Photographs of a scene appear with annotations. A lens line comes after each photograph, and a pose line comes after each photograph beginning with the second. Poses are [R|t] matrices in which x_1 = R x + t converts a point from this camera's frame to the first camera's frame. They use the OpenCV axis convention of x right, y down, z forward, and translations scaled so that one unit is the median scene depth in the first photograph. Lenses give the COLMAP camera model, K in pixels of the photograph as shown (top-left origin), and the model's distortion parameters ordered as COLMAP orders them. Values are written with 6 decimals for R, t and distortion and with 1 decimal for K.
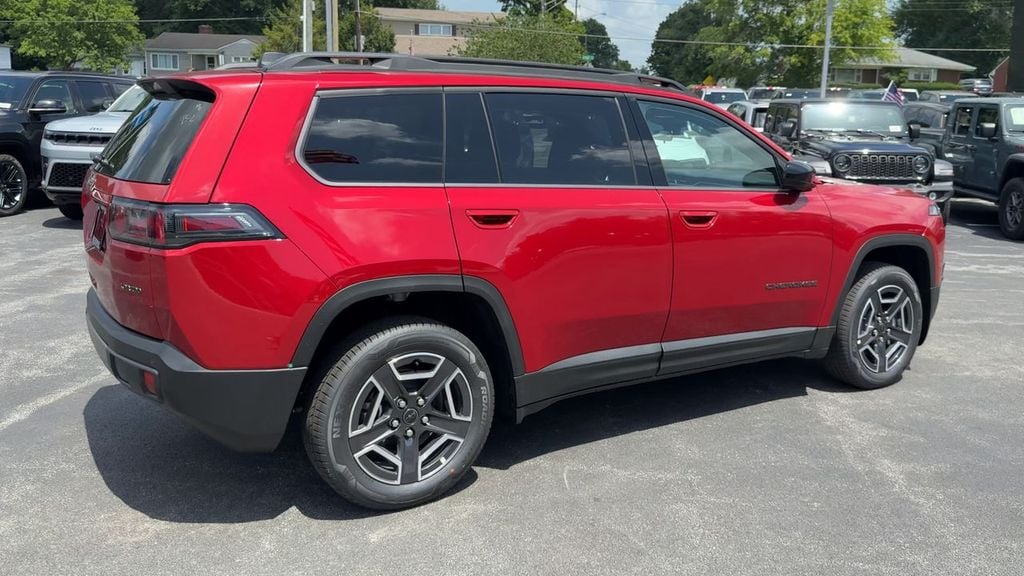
lens RADIAL K [[891.2, 0, 461.6], [0, 891.2, 220.6], [0, 0, 1]] dist [0.018362, -0.010846]
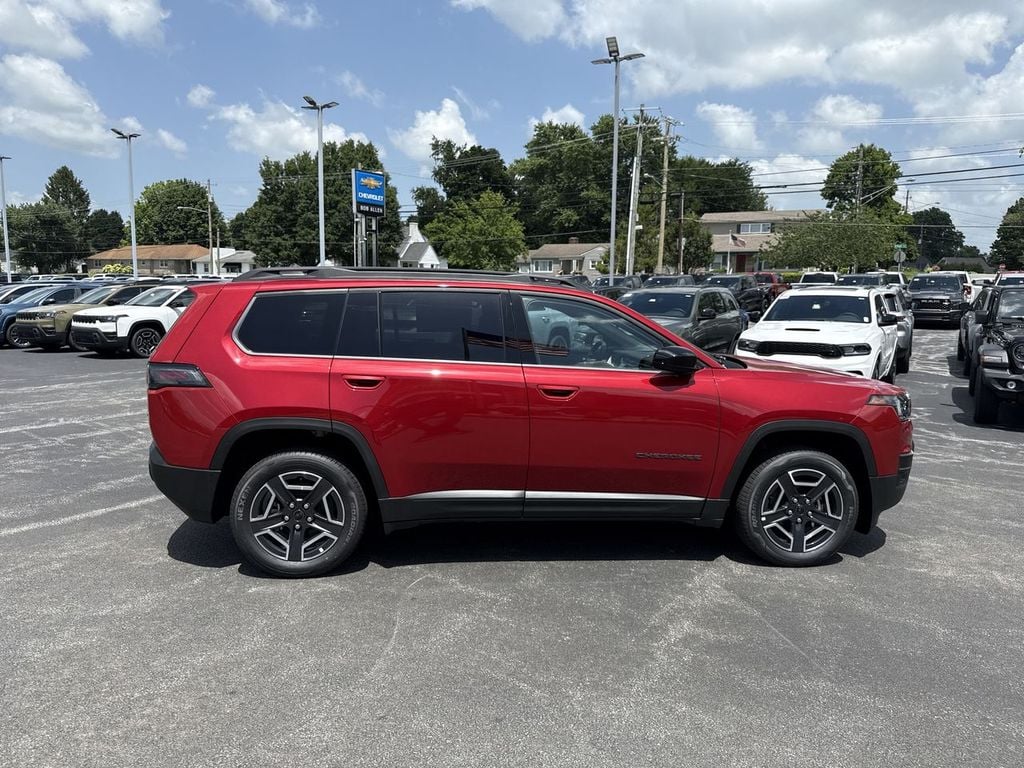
lens RADIAL K [[736.3, 0, 512.0], [0, 736.3, 384.0], [0, 0, 1]] dist [0.041842, -0.053984]
pose [[0.865687, 0.044663, -0.498590, 0.711112], [-0.049470, 0.998769, 0.003575, -0.013267], [0.498136, 0.021570, 0.866831, 0.106228]]
